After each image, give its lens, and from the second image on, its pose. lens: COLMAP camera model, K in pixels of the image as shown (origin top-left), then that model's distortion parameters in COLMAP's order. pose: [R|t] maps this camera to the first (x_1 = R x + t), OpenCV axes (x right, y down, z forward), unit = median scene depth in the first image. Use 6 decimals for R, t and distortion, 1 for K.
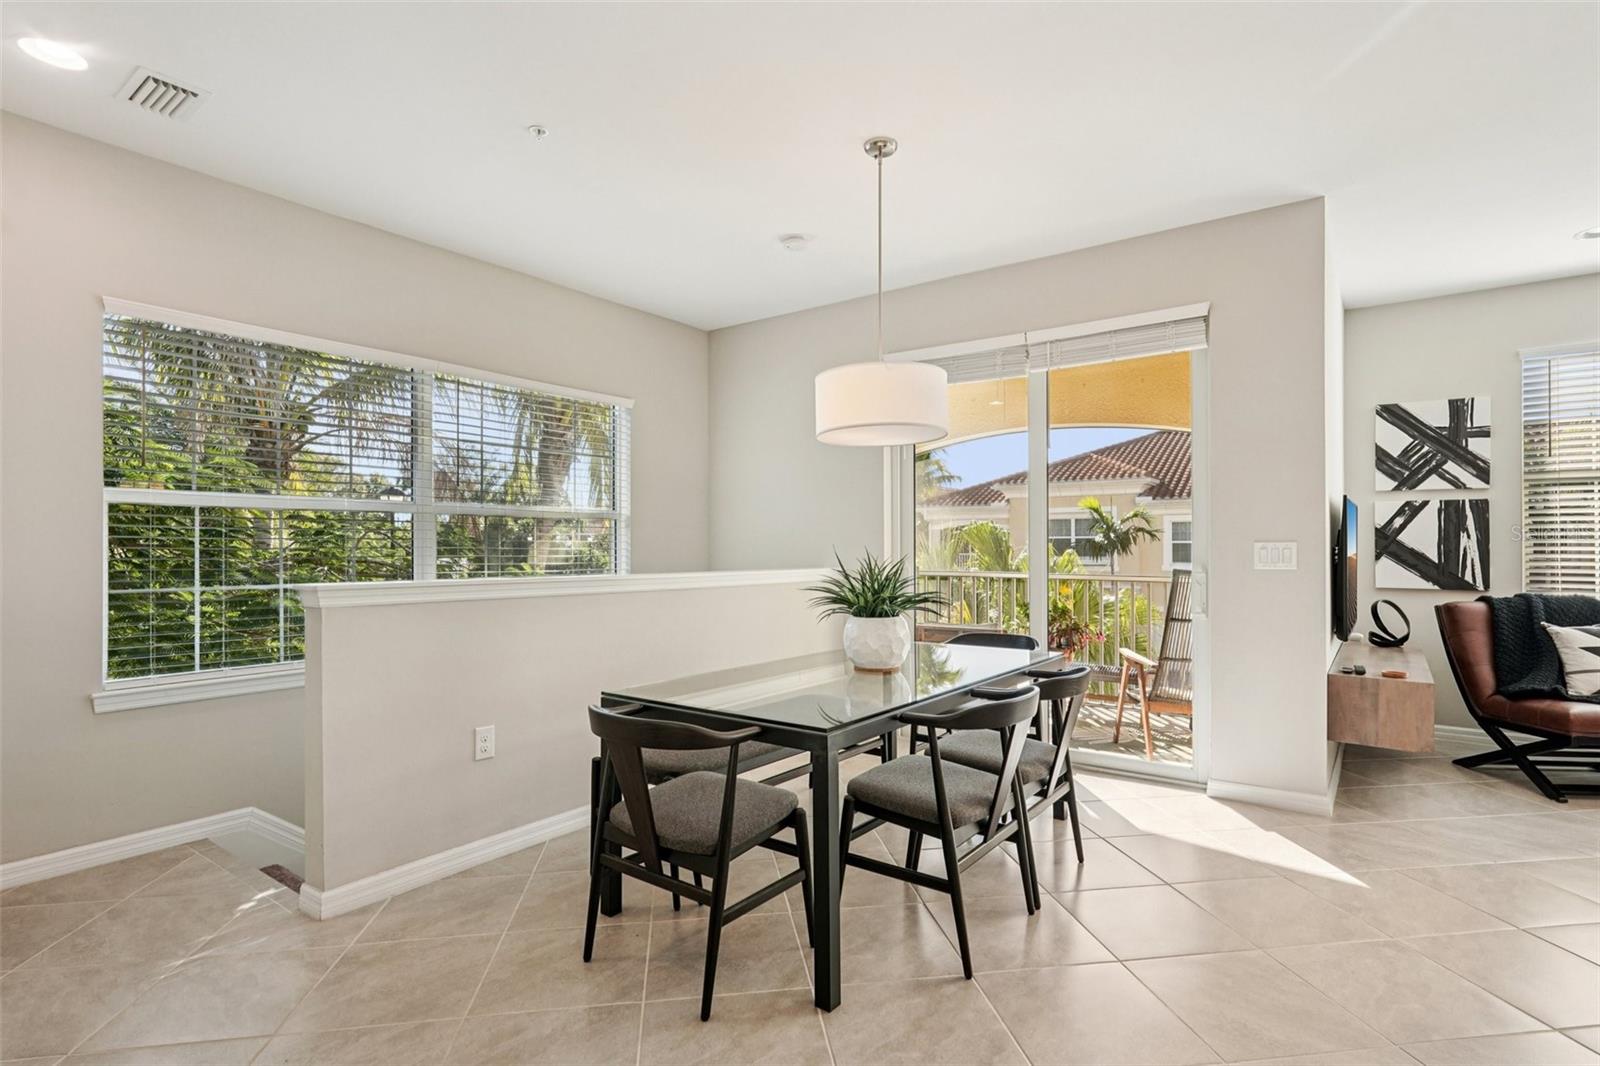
lens RADIAL K [[790.8, 0, 800.2], [0, 790.8, 535.7], [0, 0, 1]] dist [-0.001887, 0.000370]
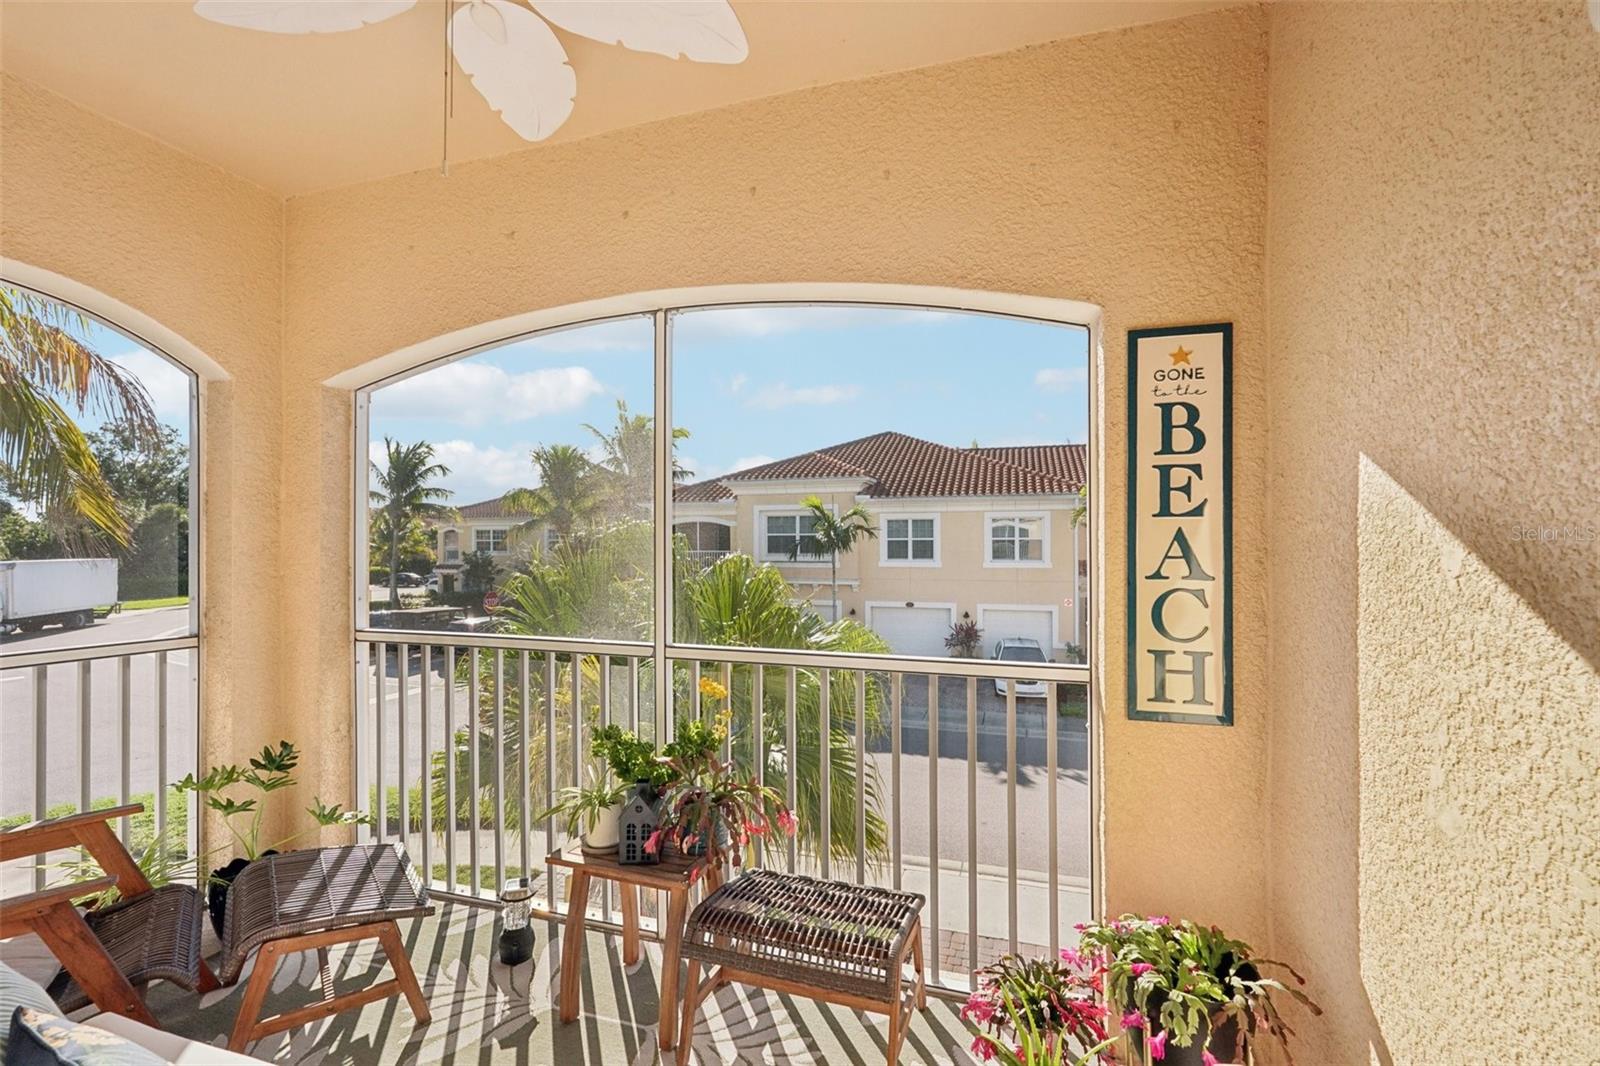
lens RADIAL K [[710.5, 0, 801.7], [0, 710.5, 542.1], [0, 0, 1]] dist [-0.005205, 0.003082]
pose [[0.946673, -0.003157, 0.322181, 0.334822], [-0.002485, 0.999851, 0.017099, -0.020329], [-0.322187, -0.016988, 0.946524, 0.808116]]
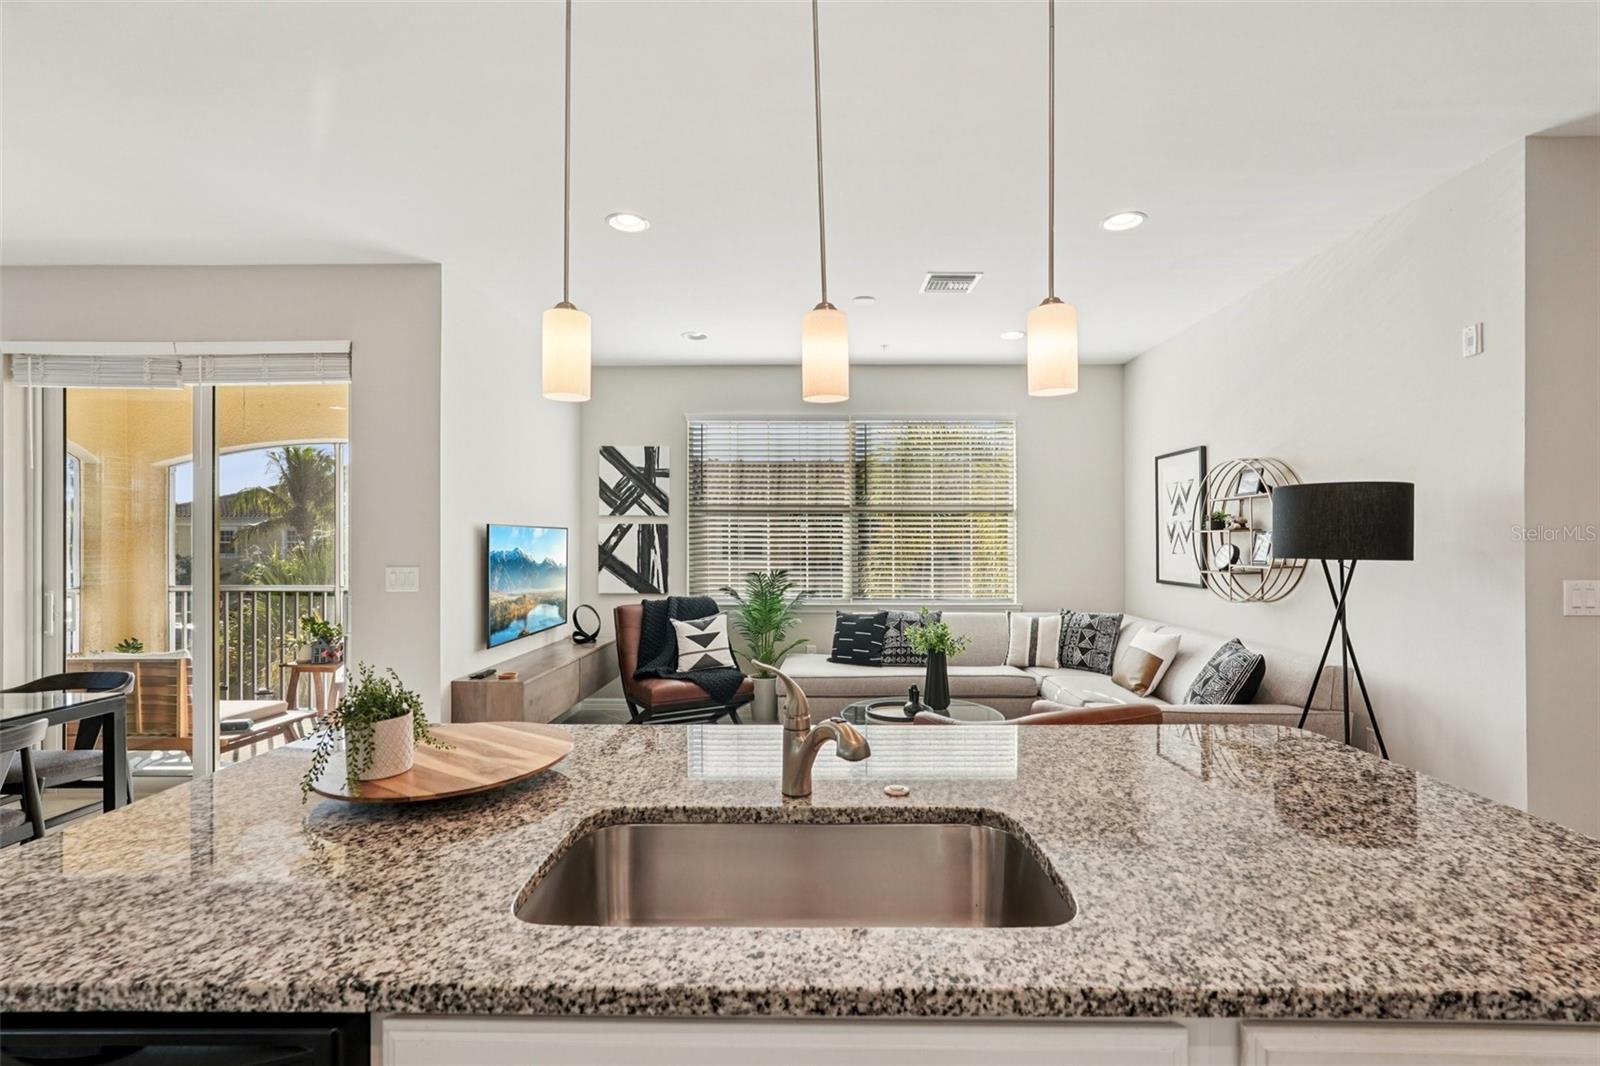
lens RADIAL K [[710.5, 0, 807.5], [0, 710.5, 535.3], [0, 0, 1]] dist [-0.005205, 0.003082]
pose [[0.815416, 0.003245, 0.578866, 0.356892], [-0.006357, 0.999974, 0.003349, -0.031706], [-0.578840, -0.006411, 0.815416, -0.101526]]
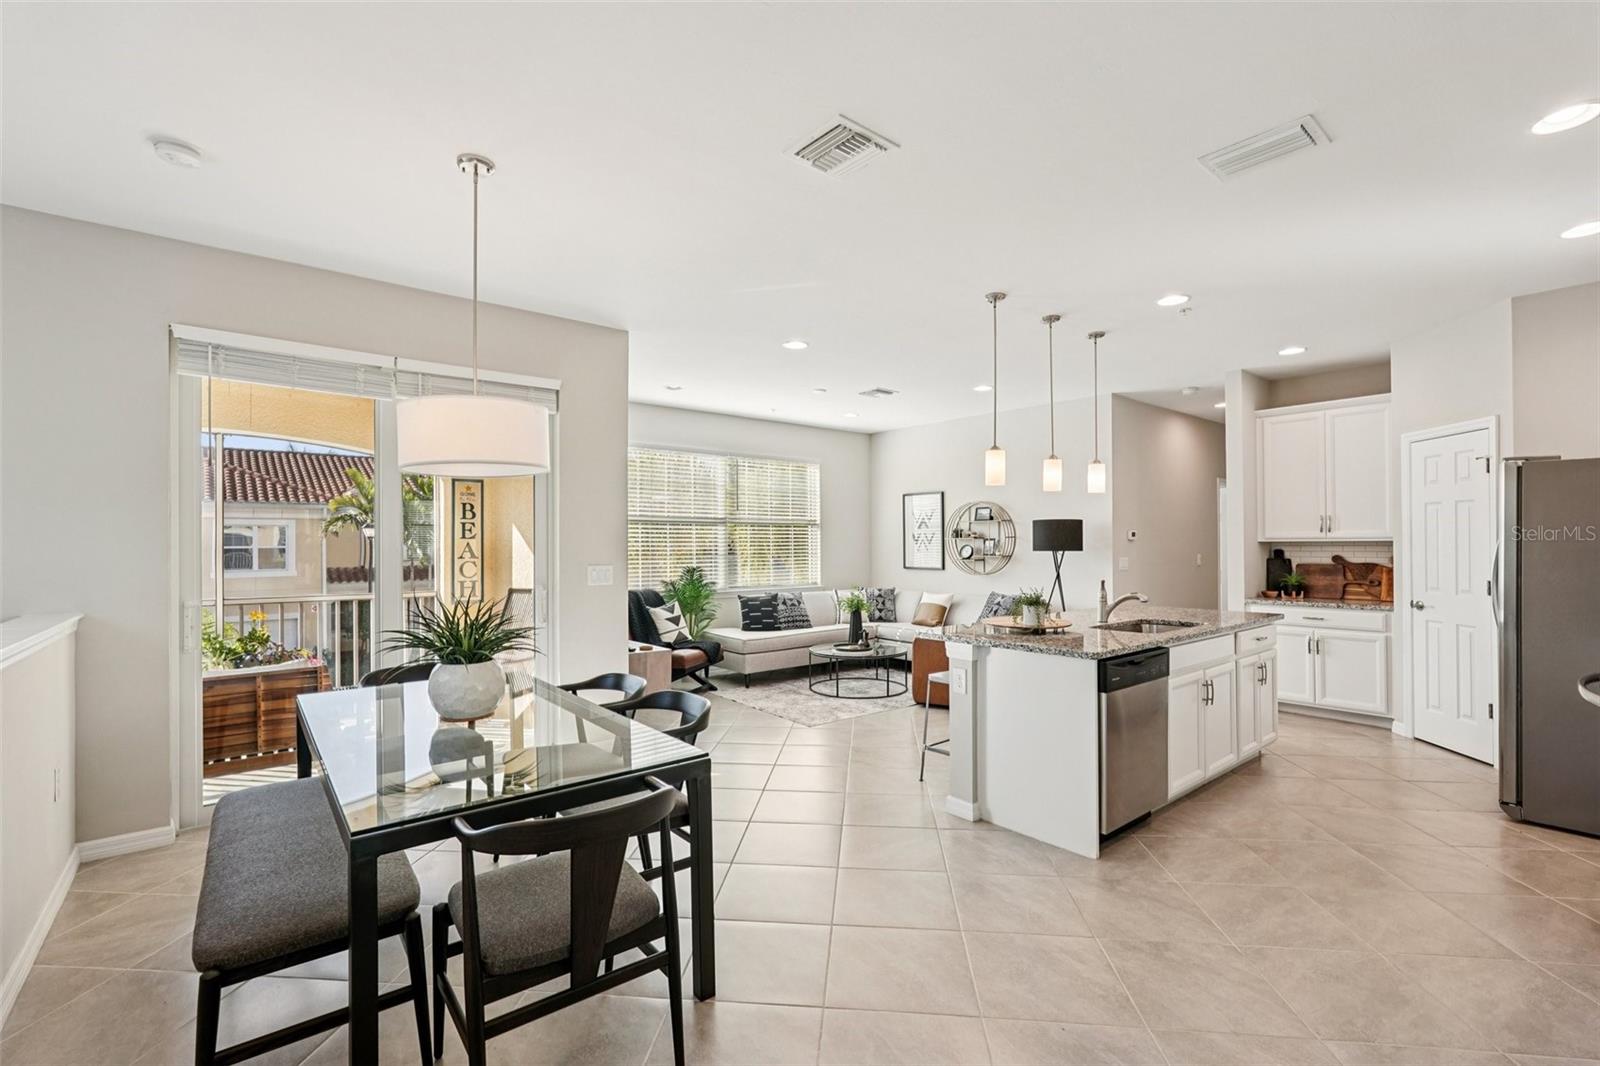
lens RADIAL K [[710.5, 0, 795.7], [0, 710.5, 541.7], [0, 0, 1]] dist [-0.005205, 0.003082]
pose [[0.249833, 0.002015, 0.968287, -0.386854], [-0.007430, 0.999972, -0.000164, -0.026846], [-0.968260, -0.007154, 0.249841, 0.256868]]
